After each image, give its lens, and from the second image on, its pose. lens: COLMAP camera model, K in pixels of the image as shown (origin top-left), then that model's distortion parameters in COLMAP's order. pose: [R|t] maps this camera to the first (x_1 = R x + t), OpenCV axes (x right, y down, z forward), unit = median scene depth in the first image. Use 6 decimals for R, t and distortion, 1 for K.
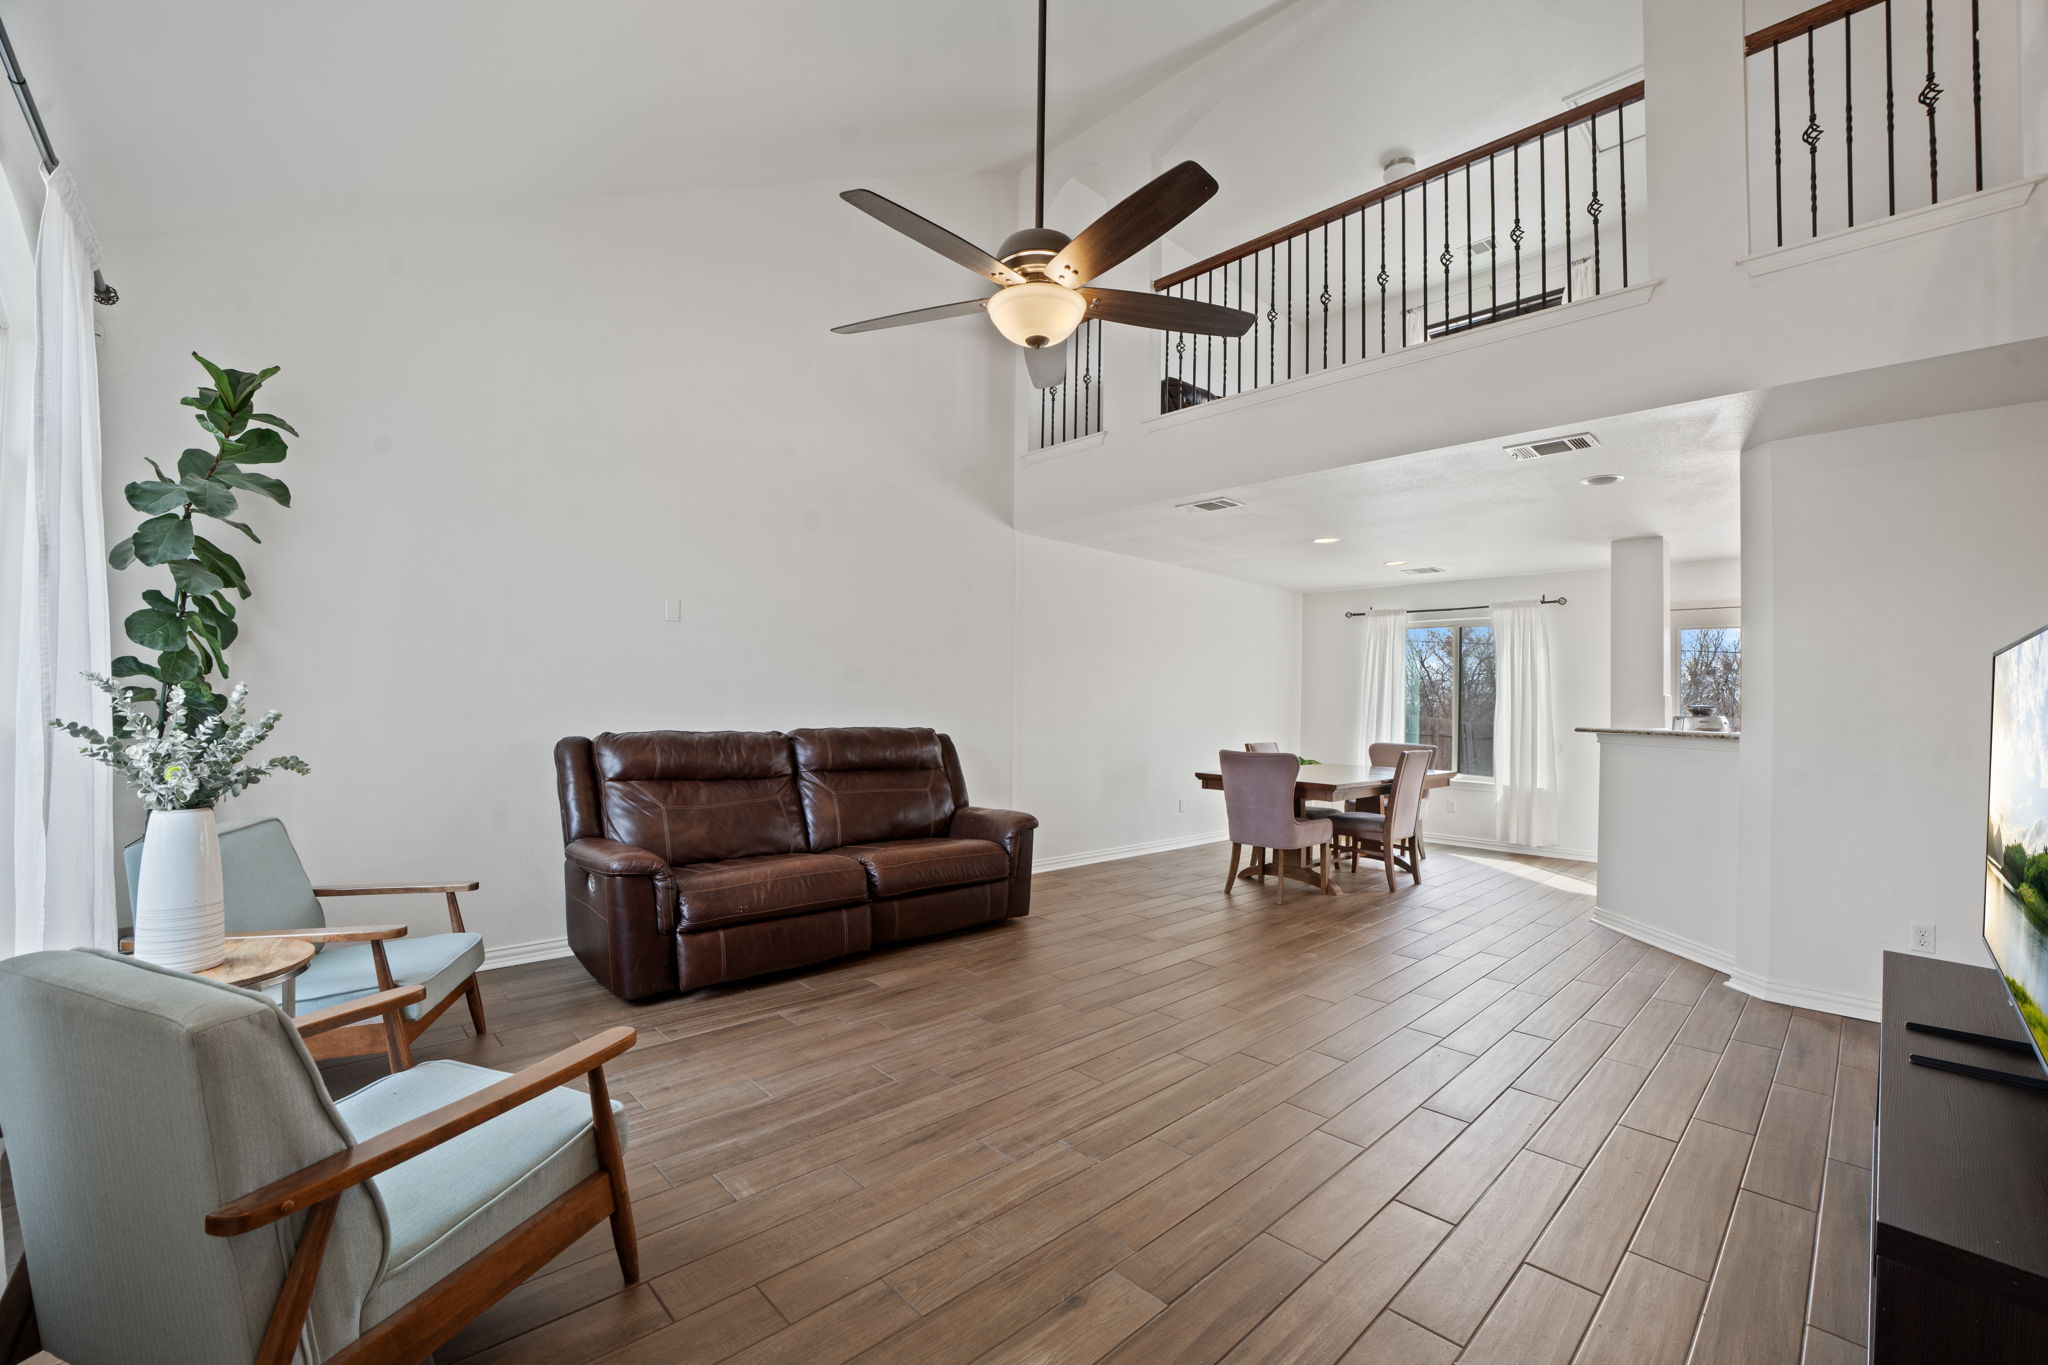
lens RADIAL K [[869.7, 0, 1024.0], [0, 869.7, 682.5], [0, 0, 1]] dist [-0.043557, 0.000304]
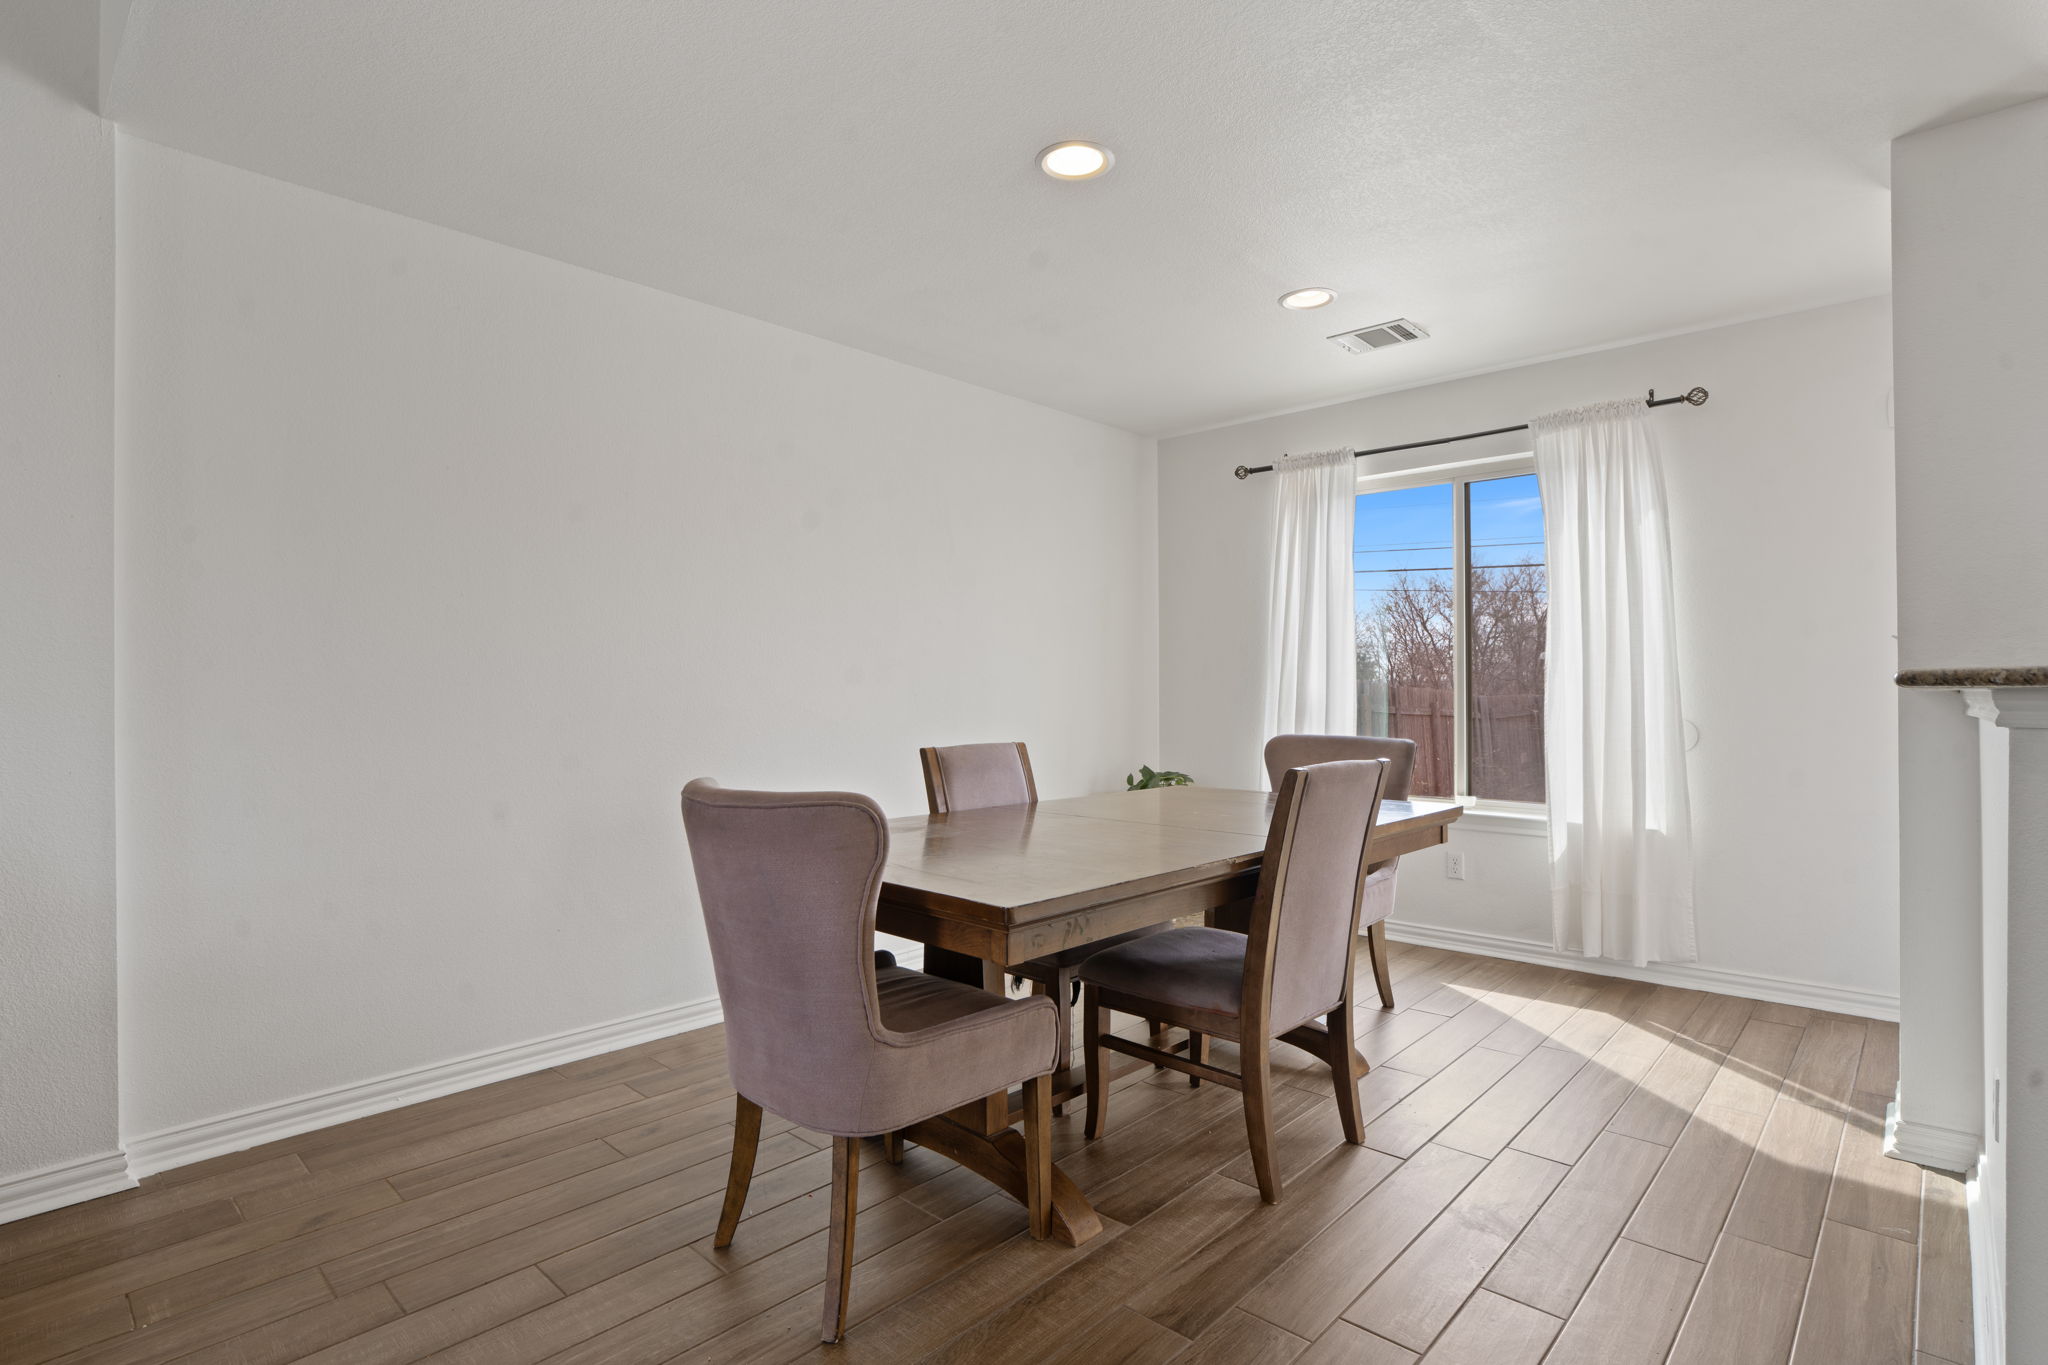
lens RADIAL K [[1031.2, 0, 1024.0], [0, 1031.2, 682.5], [0, 0, 1]] dist [-0.038766, 0.000116]
pose [[0.998115, -0.024017, 0.056470, 0.252368], [0.023071, 0.999583, 0.017351, 0.031051], [-0.056864, -0.016015, 0.998253, 0.494962]]
